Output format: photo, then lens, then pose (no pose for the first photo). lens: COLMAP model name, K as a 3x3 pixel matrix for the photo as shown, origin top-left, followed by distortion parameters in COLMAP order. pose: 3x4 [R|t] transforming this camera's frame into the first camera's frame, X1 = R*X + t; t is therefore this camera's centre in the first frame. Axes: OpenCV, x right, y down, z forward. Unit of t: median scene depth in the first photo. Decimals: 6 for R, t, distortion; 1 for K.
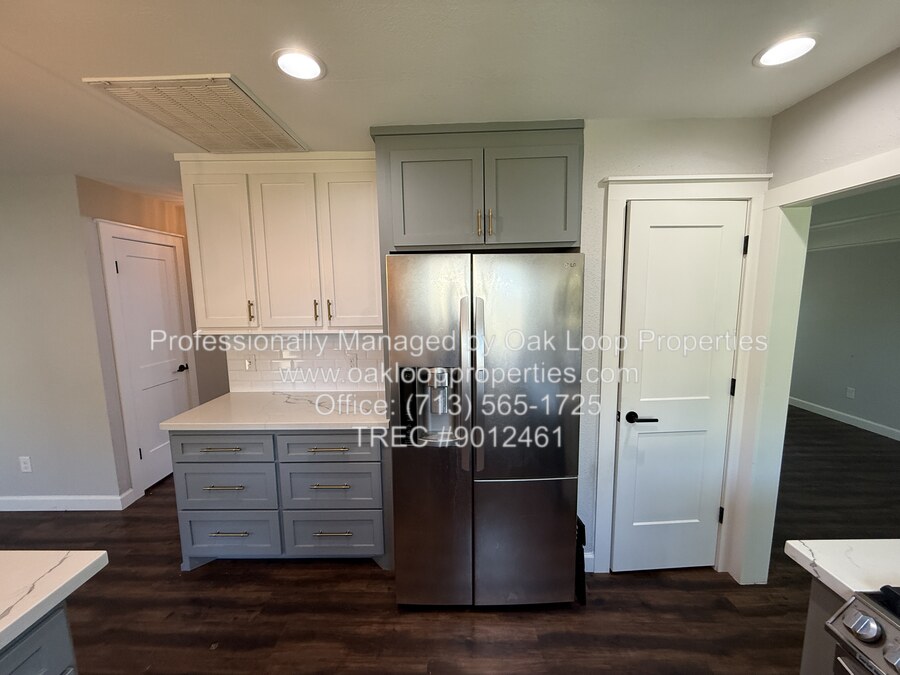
lens RADIAL K [[355.7, 0, 446.4], [0, 355.7, 338.0], [0, 0, 1]] dist [0.002592, -0.001378]
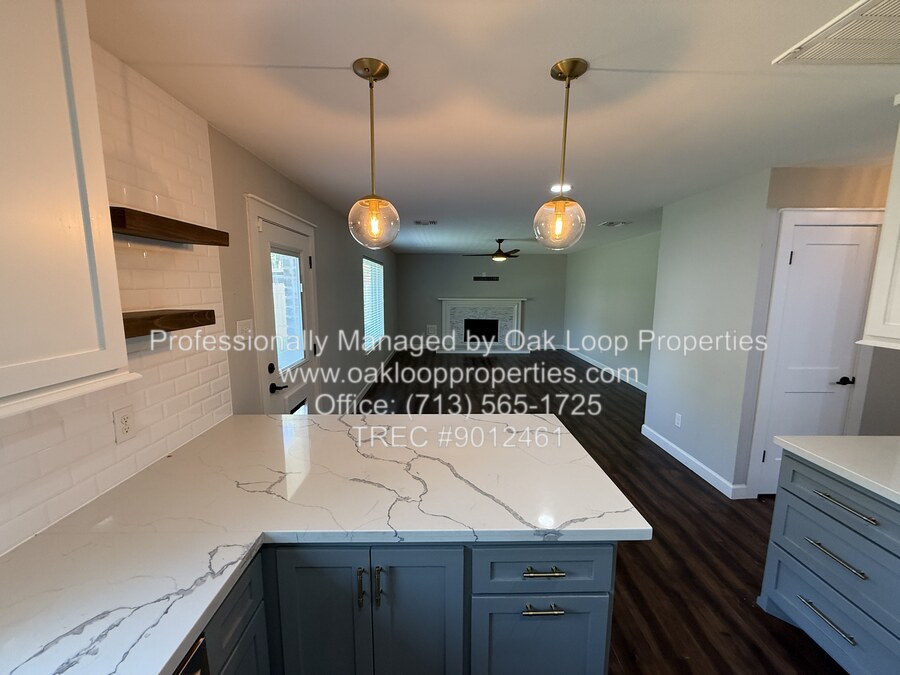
lens RADIAL K [[355.7, 0, 448.6], [0, 355.7, 336.9], [0, 0, 1]] dist [0.002592, -0.001378]
pose [[0.026769, 0.153916, -0.987721, 0.003431], [-0.130200, 0.980195, 0.149215, -0.023733], [0.991126, 0.124607, 0.046279, 0.121434]]
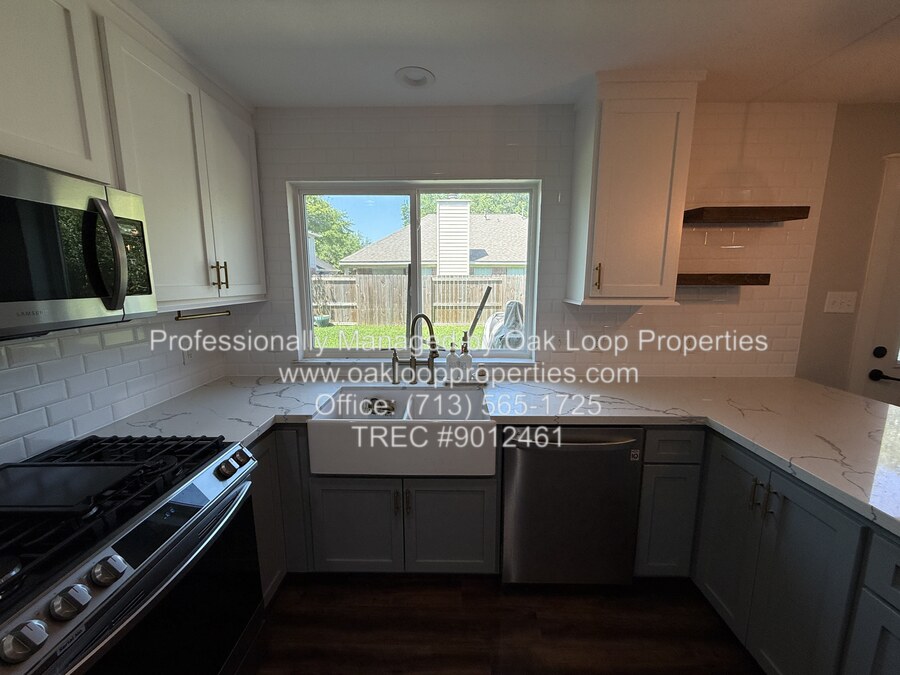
lens RADIAL K [[355.7, 0, 446.9], [0, 355.7, 334.5], [0, 0, 1]] dist [0.002592, -0.001378]
pose [[-0.999836, 0.012018, 0.013511, 0.067867], [0.015310, 0.960209, 0.278864, -0.022923], [-0.009622, 0.279025, -0.960236, 0.570355]]
